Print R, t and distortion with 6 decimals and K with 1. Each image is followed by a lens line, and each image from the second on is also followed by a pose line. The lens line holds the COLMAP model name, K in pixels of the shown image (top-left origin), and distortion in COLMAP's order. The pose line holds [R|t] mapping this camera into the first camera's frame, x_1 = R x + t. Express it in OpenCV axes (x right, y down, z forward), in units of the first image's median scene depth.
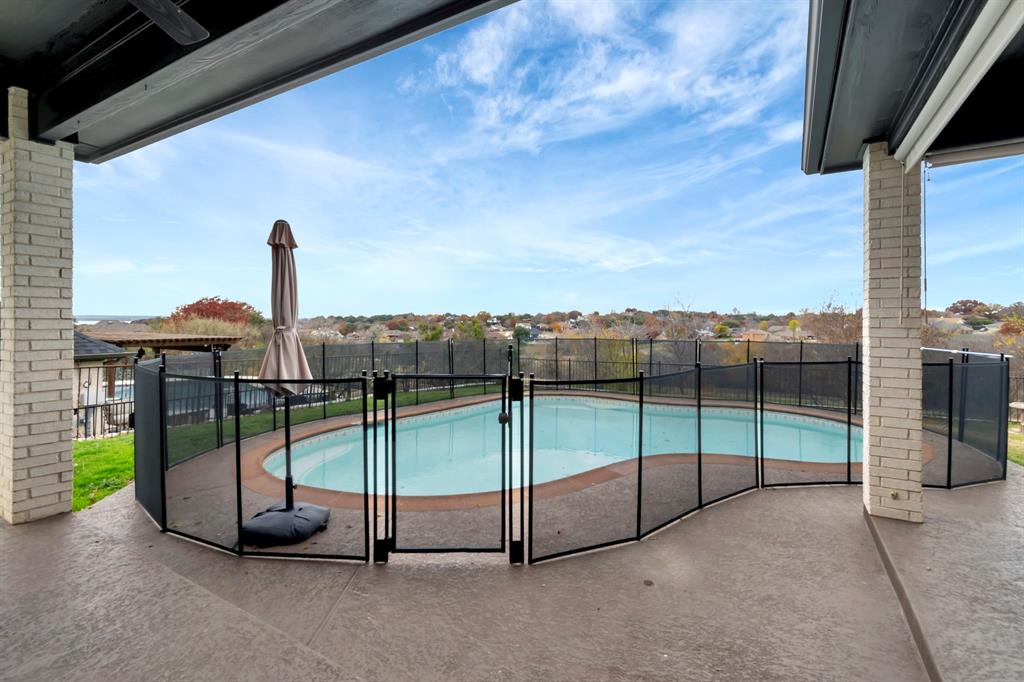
lens RADIAL K [[470.5, 0, 512.9], [0, 470.5, 327.0], [0, 0, 1]] dist [0.002222, 0.000363]
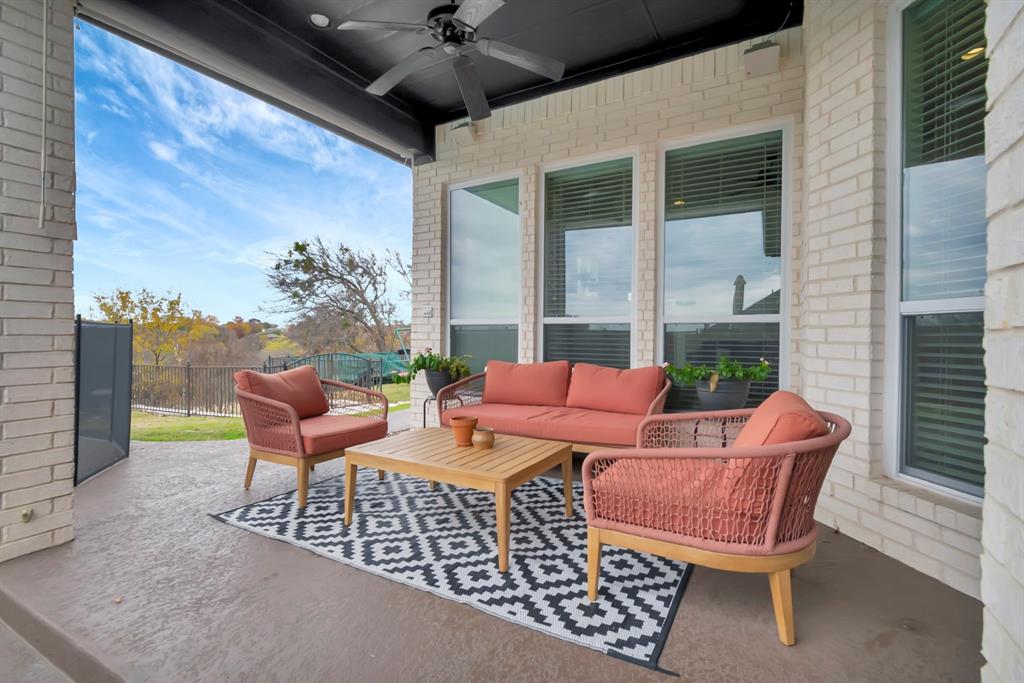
lens RADIAL K [[470.5, 0, 512.9], [0, 470.5, 327.5], [0, 0, 1]] dist [0.002222, 0.000363]
pose [[-0.017394, 0.007731, 0.999819, 0.198387], [0.010486, 0.999917, -0.007549, 0.131468], [-0.999794, 0.010353, -0.017474, 0.396558]]
